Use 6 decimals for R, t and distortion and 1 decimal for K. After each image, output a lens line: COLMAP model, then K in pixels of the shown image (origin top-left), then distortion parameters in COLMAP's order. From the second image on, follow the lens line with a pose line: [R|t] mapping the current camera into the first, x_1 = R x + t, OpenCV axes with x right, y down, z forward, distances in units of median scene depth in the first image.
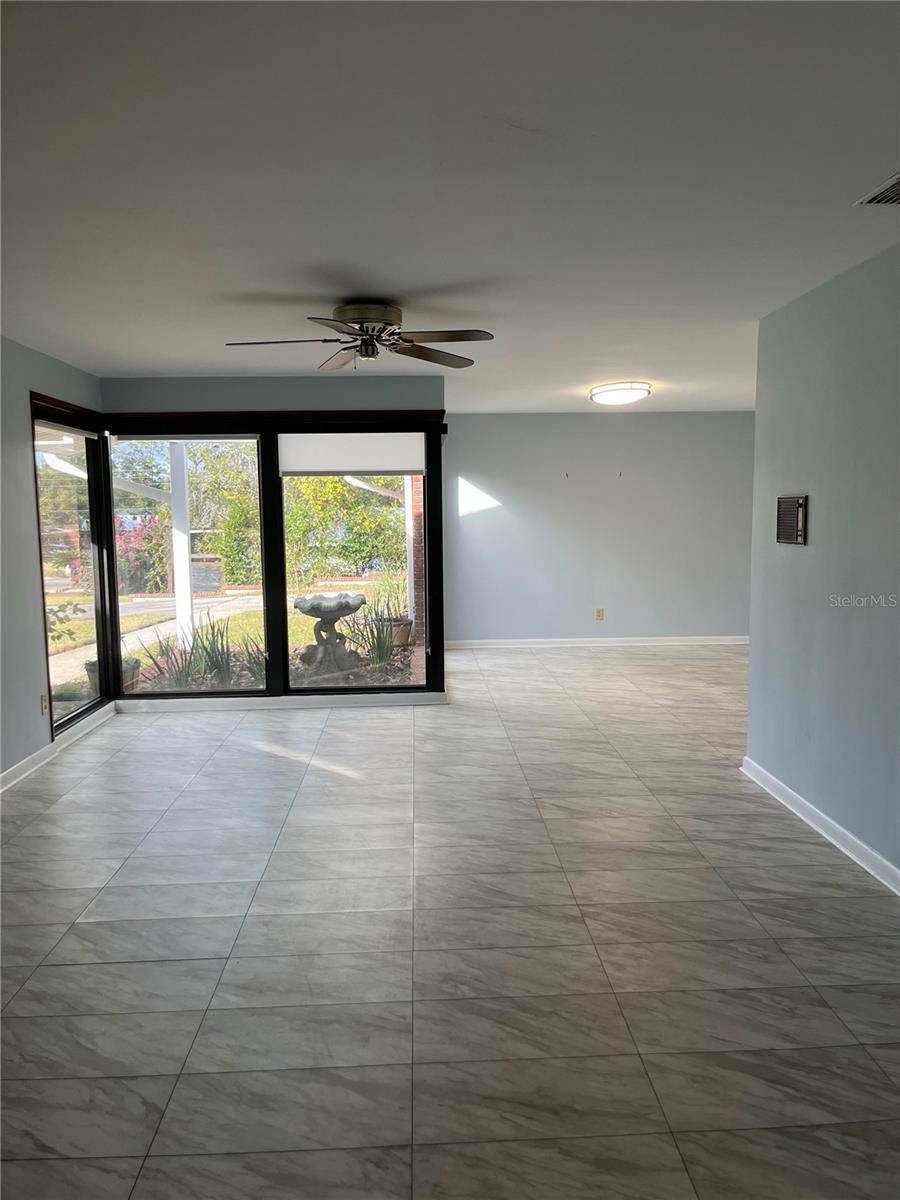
lens RADIAL K [[900.4, 0, 450.0], [0, 900.4, 600.0], [0, 0, 1]] dist [0.043452, -0.134456]
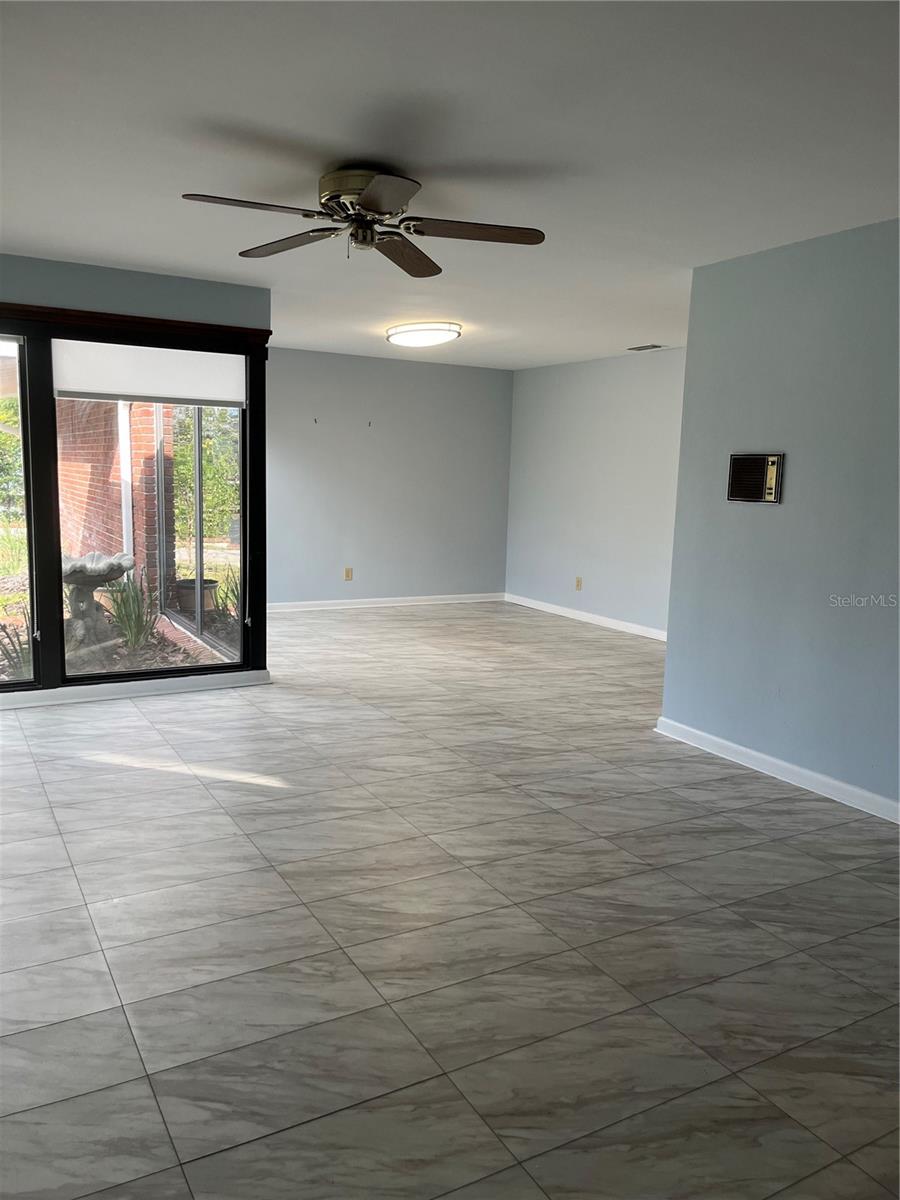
lens RADIAL K [[907.7, 0, 450.0], [0, 907.7, 600.0], [0, 0, 1]] dist [0.046871, -0.050789]
pose [[0.889550, -0.026753, 0.456054, -0.303318], [0.005224, 0.998814, 0.048404, -0.003929], [-0.456808, -0.040675, 0.888635, 0.207795]]
